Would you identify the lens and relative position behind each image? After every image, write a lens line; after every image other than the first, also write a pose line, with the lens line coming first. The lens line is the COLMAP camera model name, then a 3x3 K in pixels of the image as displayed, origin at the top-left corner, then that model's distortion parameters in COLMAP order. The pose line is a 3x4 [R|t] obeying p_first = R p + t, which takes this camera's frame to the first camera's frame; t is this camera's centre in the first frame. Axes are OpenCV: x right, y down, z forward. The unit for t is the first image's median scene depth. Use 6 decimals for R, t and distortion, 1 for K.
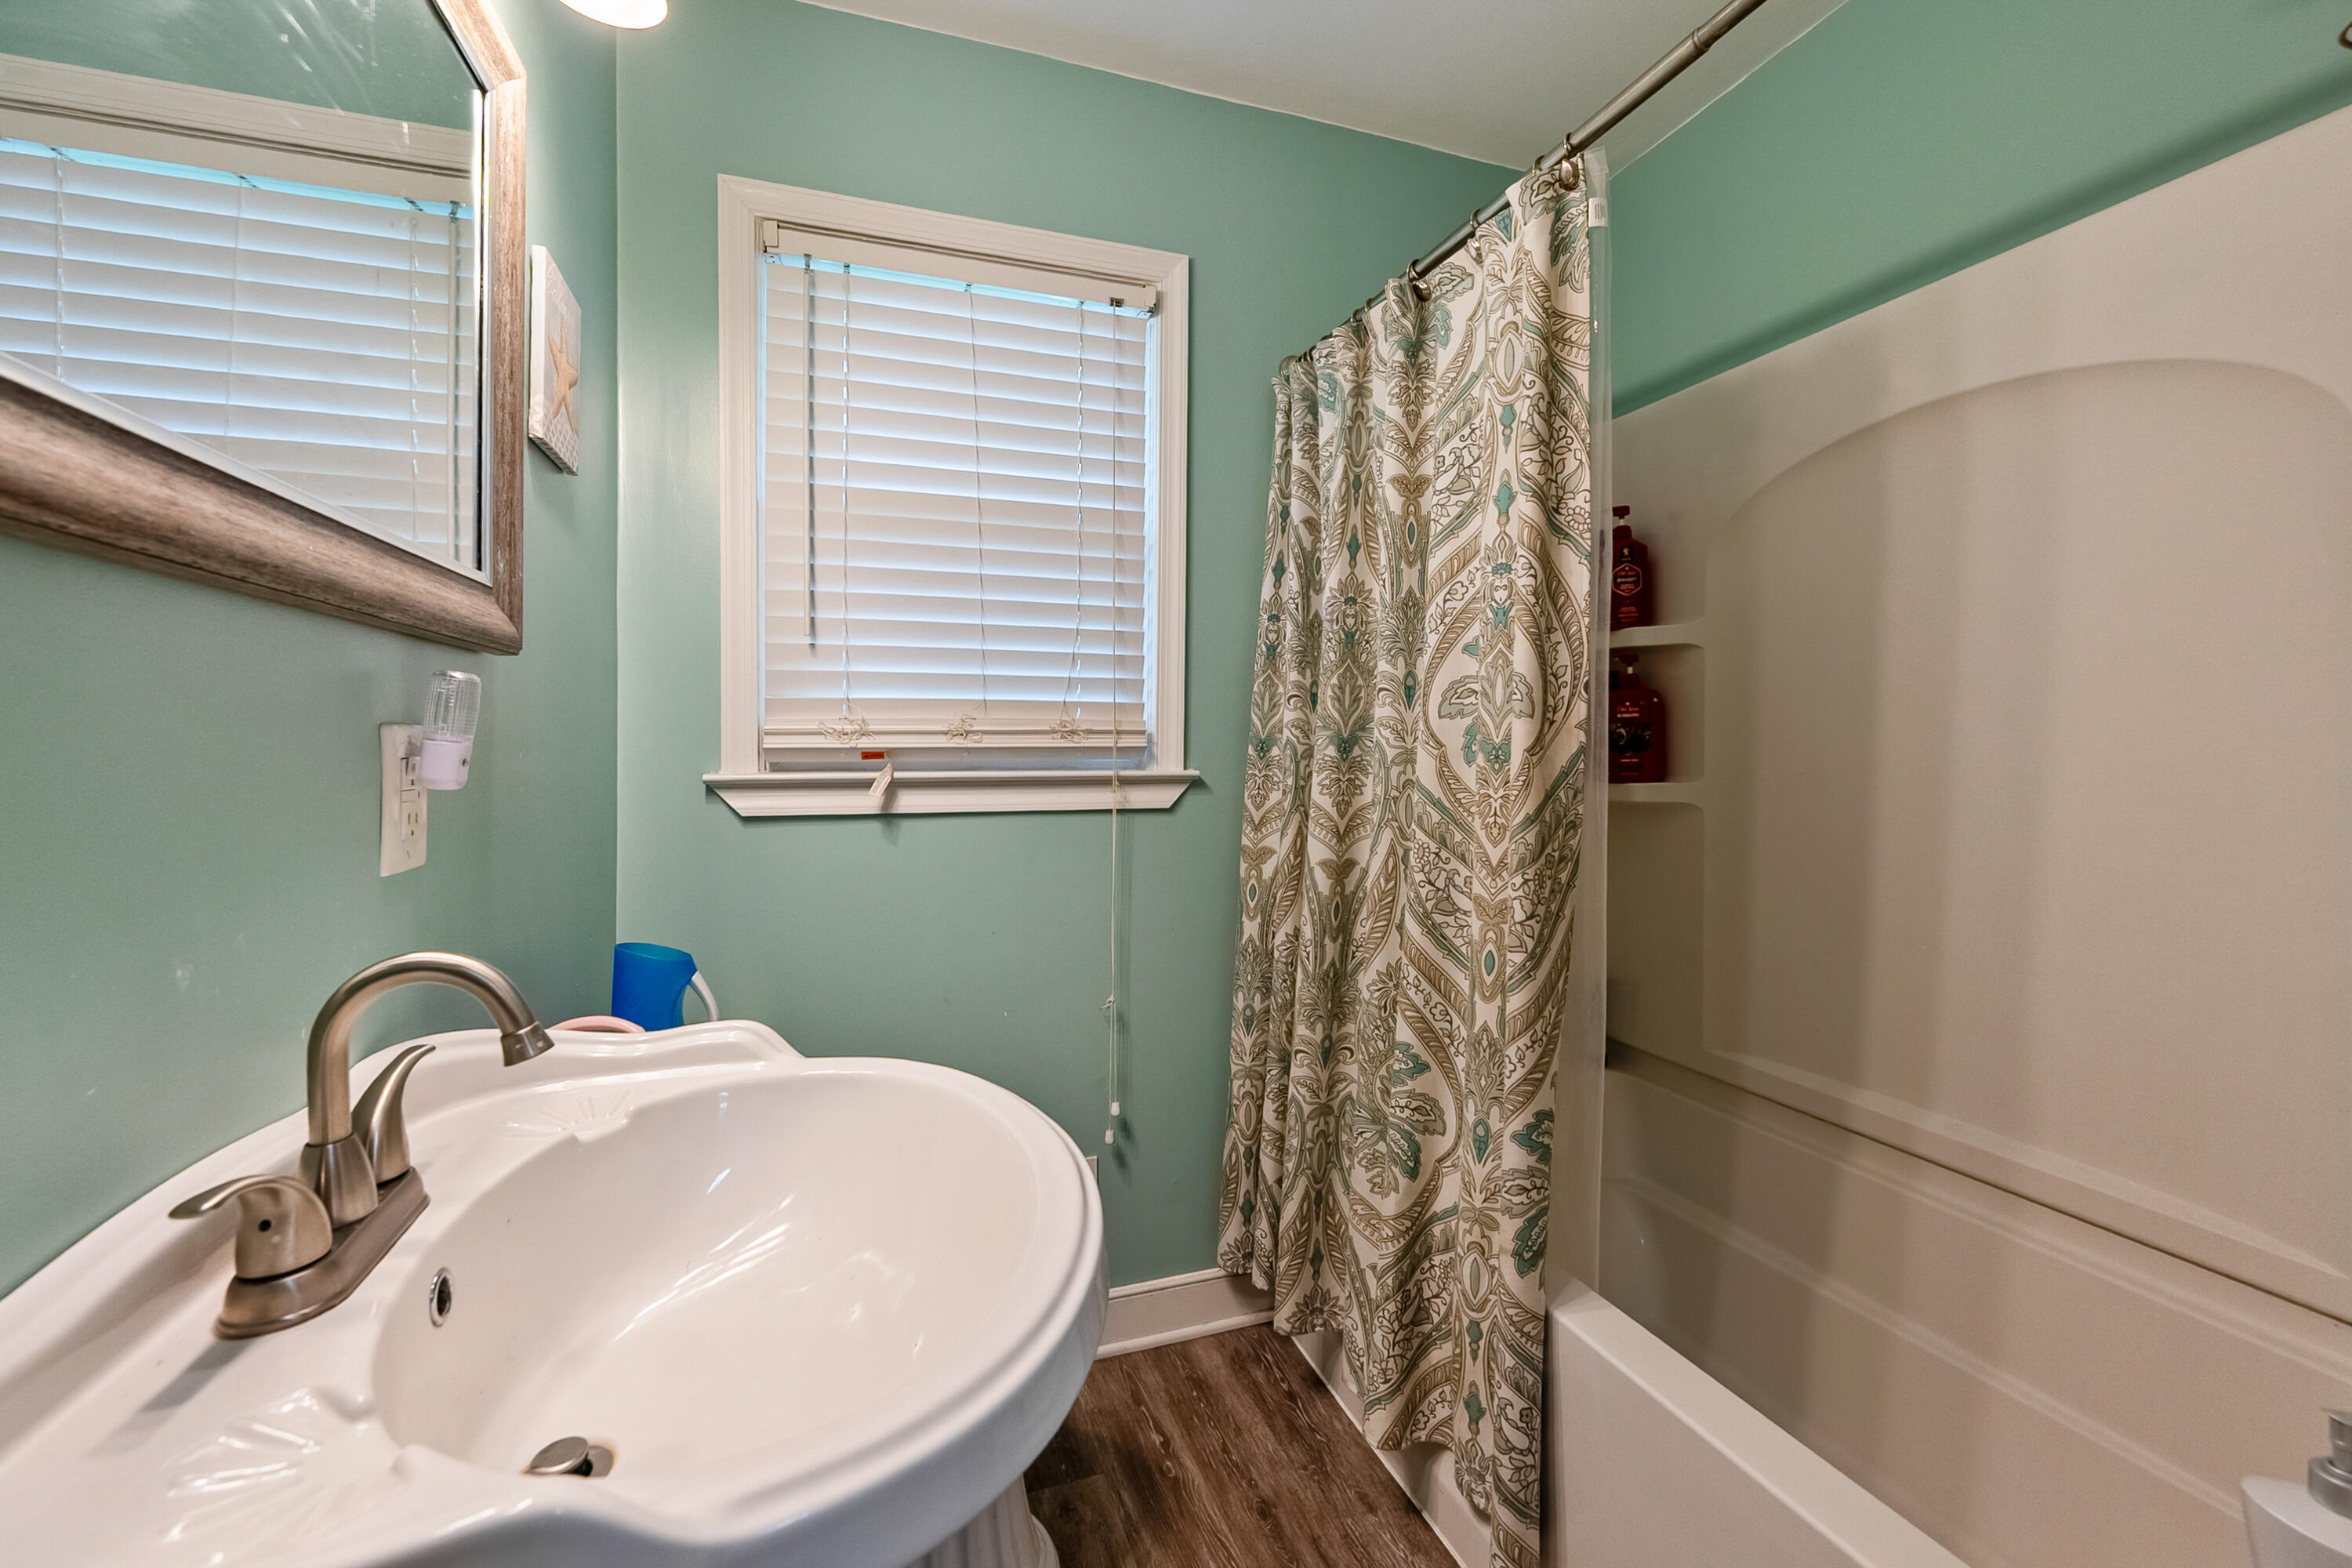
lens RADIAL K [[956.9, 0, 1172.9], [0, 956.9, 744.9], [0, 0, 1]] dist [0.000265, -0.000145]
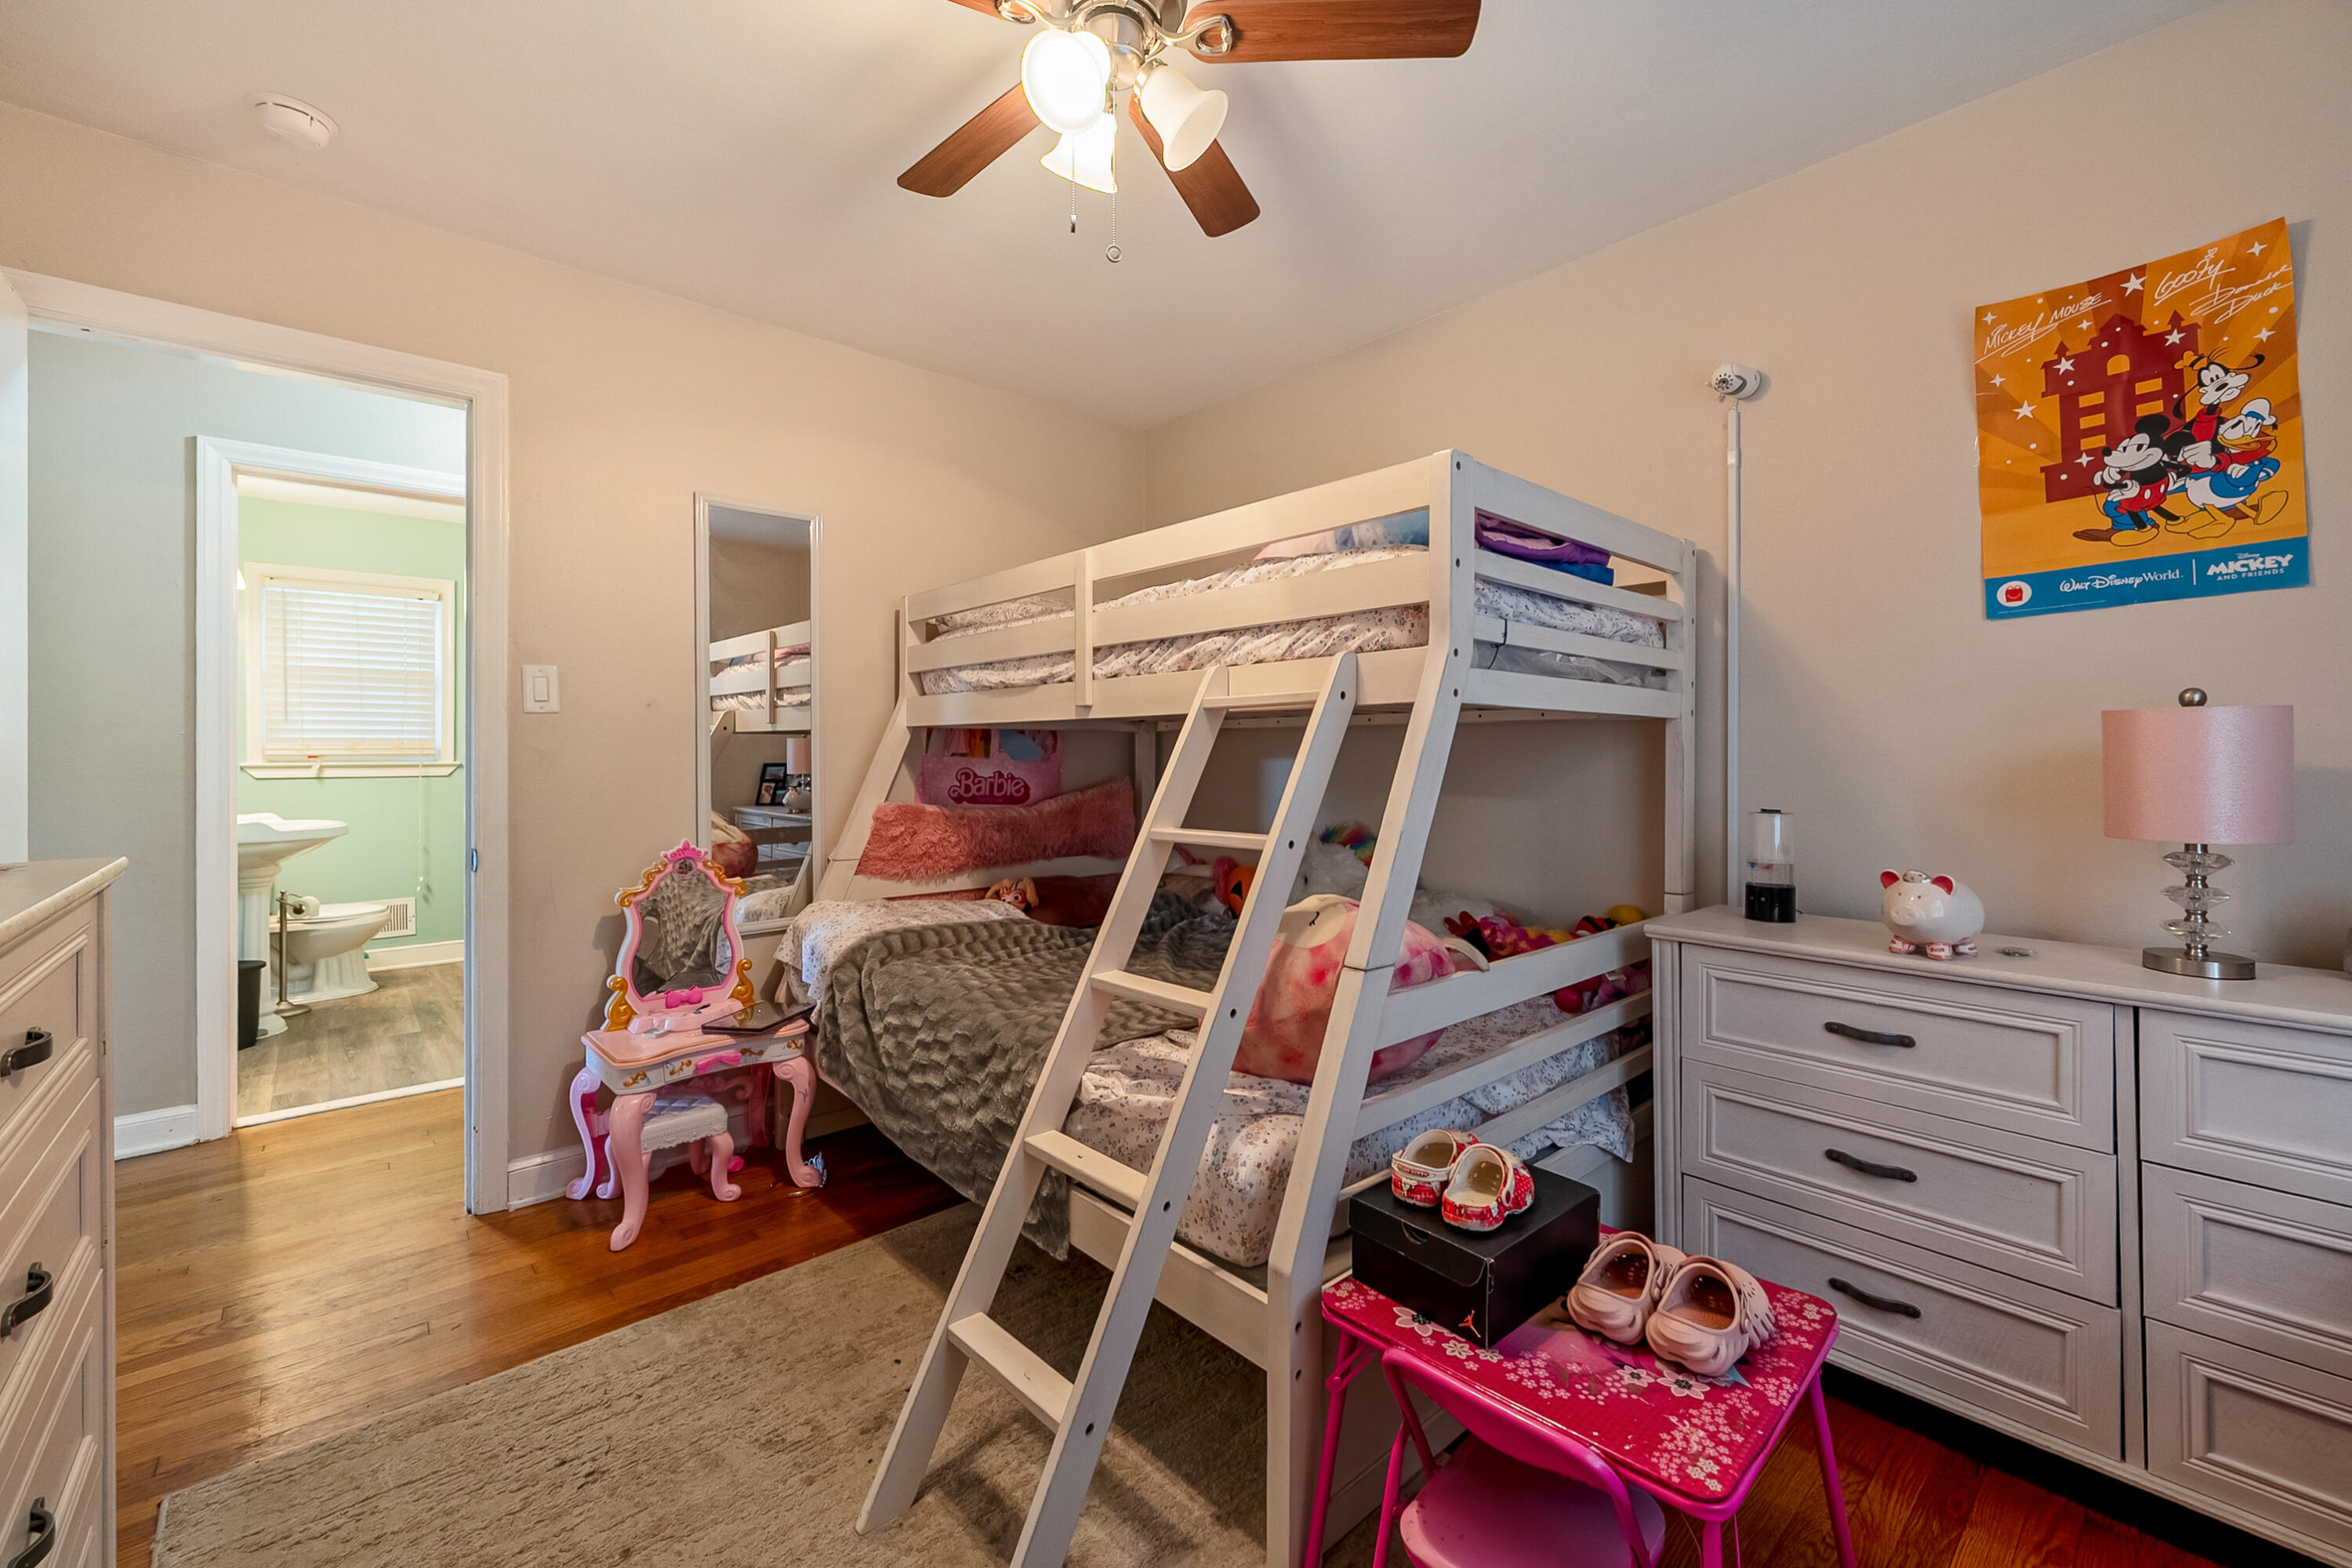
lens RADIAL K [[945.0, 0, 1174.1], [0, 945.0, 753.5], [0, 0, 1]] dist [0.000204, 0.000015]
pose [[0.922147, -0.001462, 0.386837, 1.046037], [-0.000477, 0.999988, 0.004917, -0.015300], [-0.386839, -0.004718, 0.922135, -2.813825]]
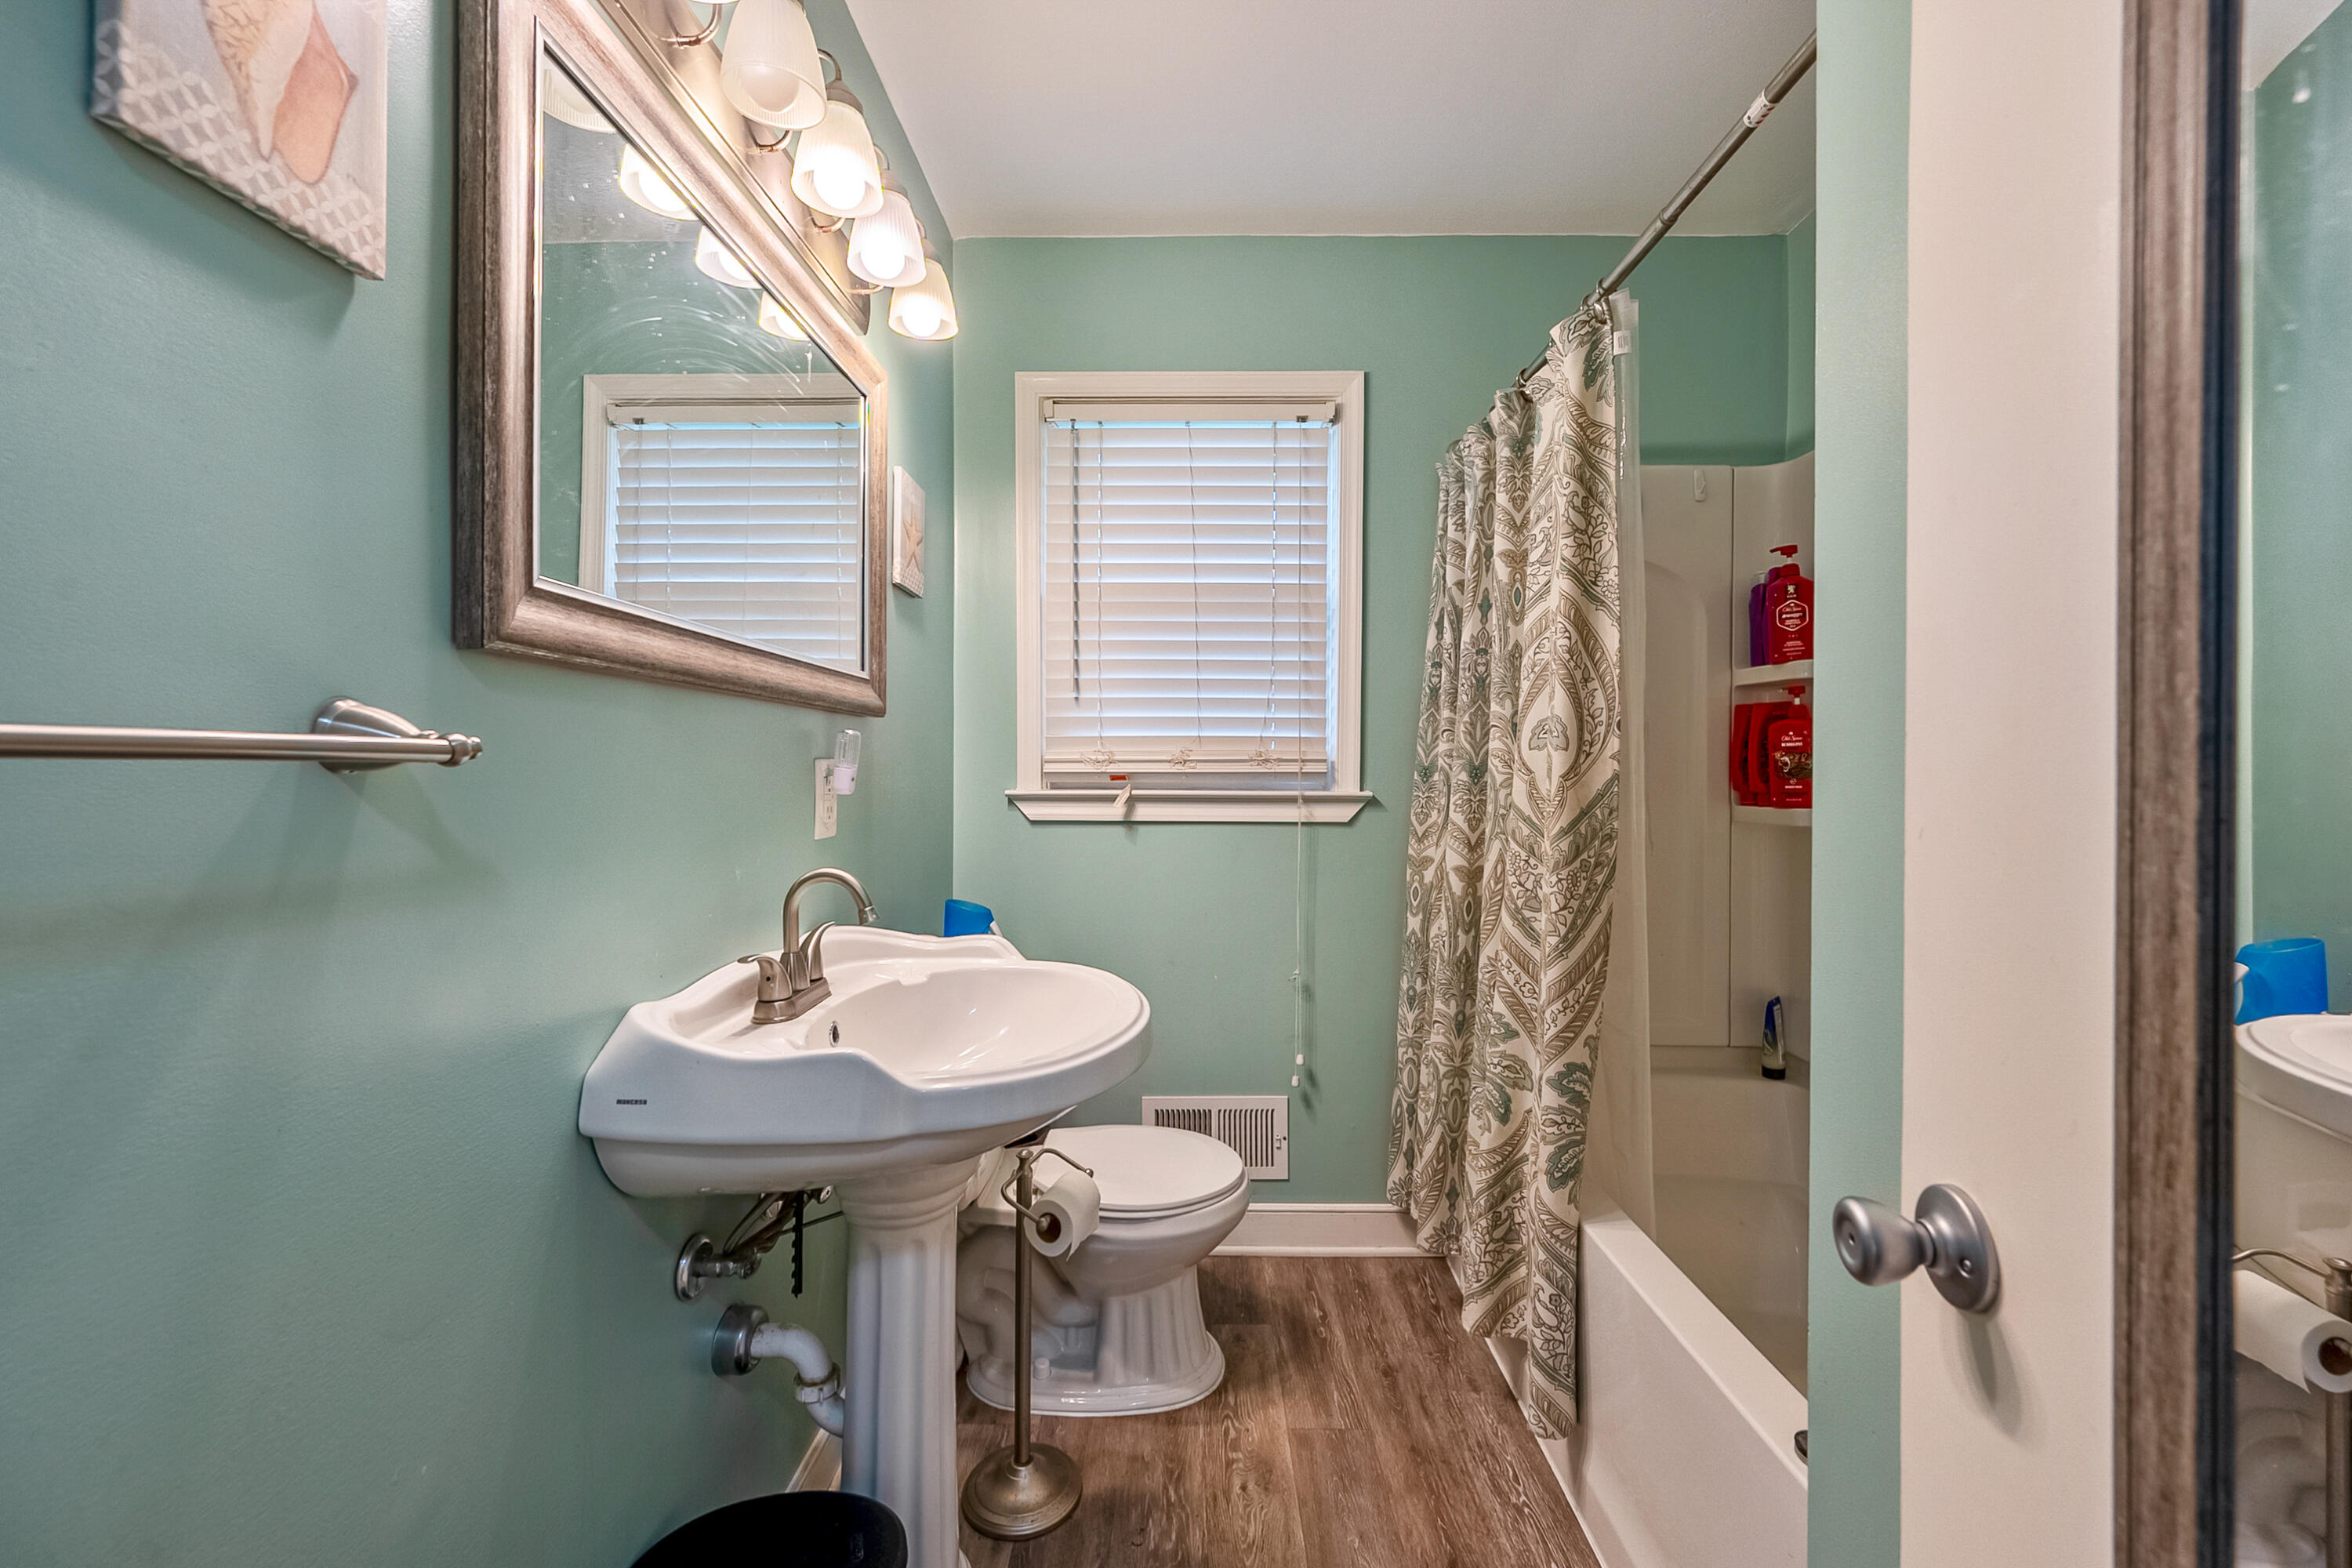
lens RADIAL K [[950.8, 0, 1184.6], [0, 950.8, 775.1], [0, 0, 1]] dist [0.001351, 0.000293]
pose [[0.942956, 0.005031, -0.332880, 0.238974], [-0.003166, 0.999976, 0.006144, -0.001588], [0.332903, -0.004740, 0.942949, -0.259972]]
